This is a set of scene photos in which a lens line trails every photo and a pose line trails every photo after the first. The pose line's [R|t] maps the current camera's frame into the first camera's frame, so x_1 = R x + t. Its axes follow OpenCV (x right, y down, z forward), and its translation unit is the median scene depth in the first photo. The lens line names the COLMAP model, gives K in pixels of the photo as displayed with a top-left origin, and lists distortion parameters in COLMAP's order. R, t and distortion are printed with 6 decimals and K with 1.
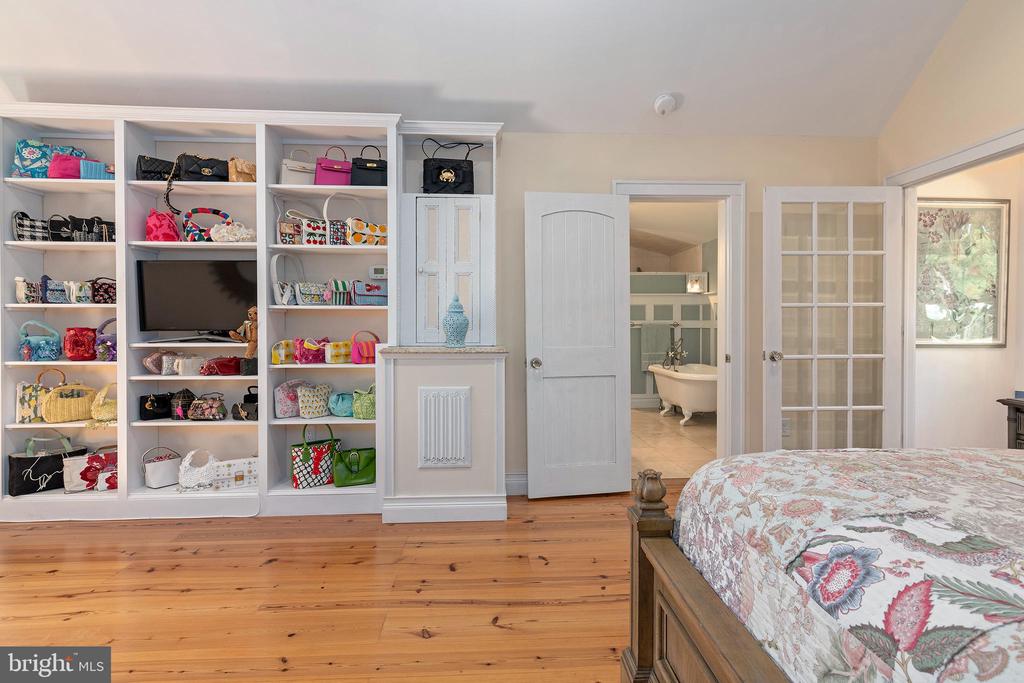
lens RADIAL K [[497.7, 0, 515.2], [0, 497.7, 332.0], [0, 0, 1]] dist [0.000434, 0.000007]
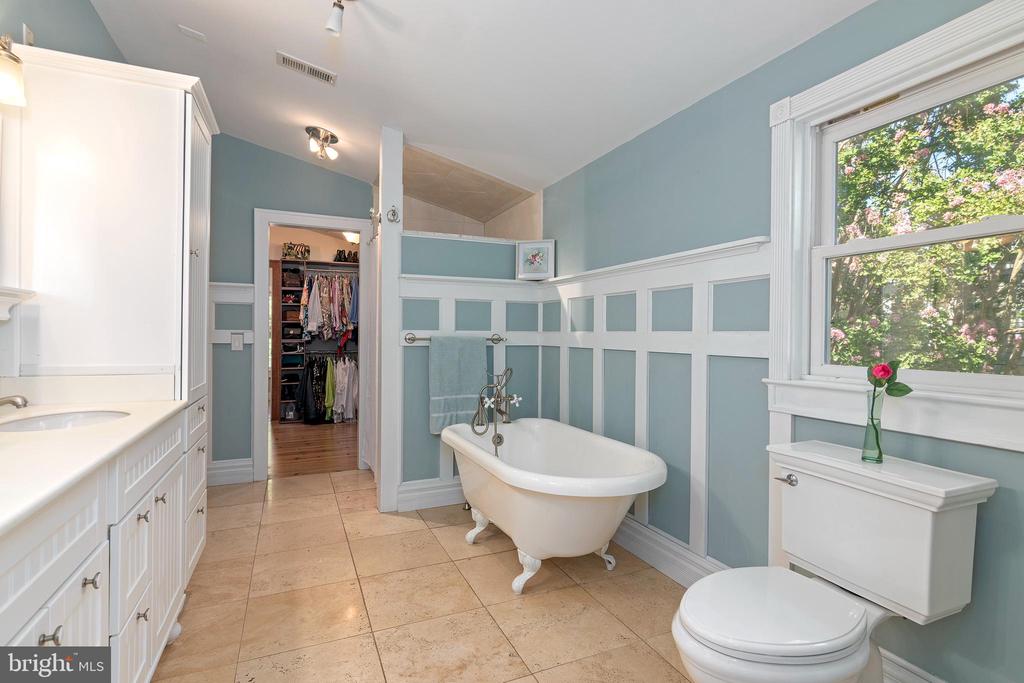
lens RADIAL K [[497.7, 0, 510.4], [0, 497.7, 337.5], [0, 0, 1]] dist [0.000434, 0.000007]
pose [[0.931696, 0.009354, 0.363119, 0.153209], [-0.007032, 0.999946, -0.007715, -0.013303], [-0.363172, 0.004634, 0.931711, 0.528973]]
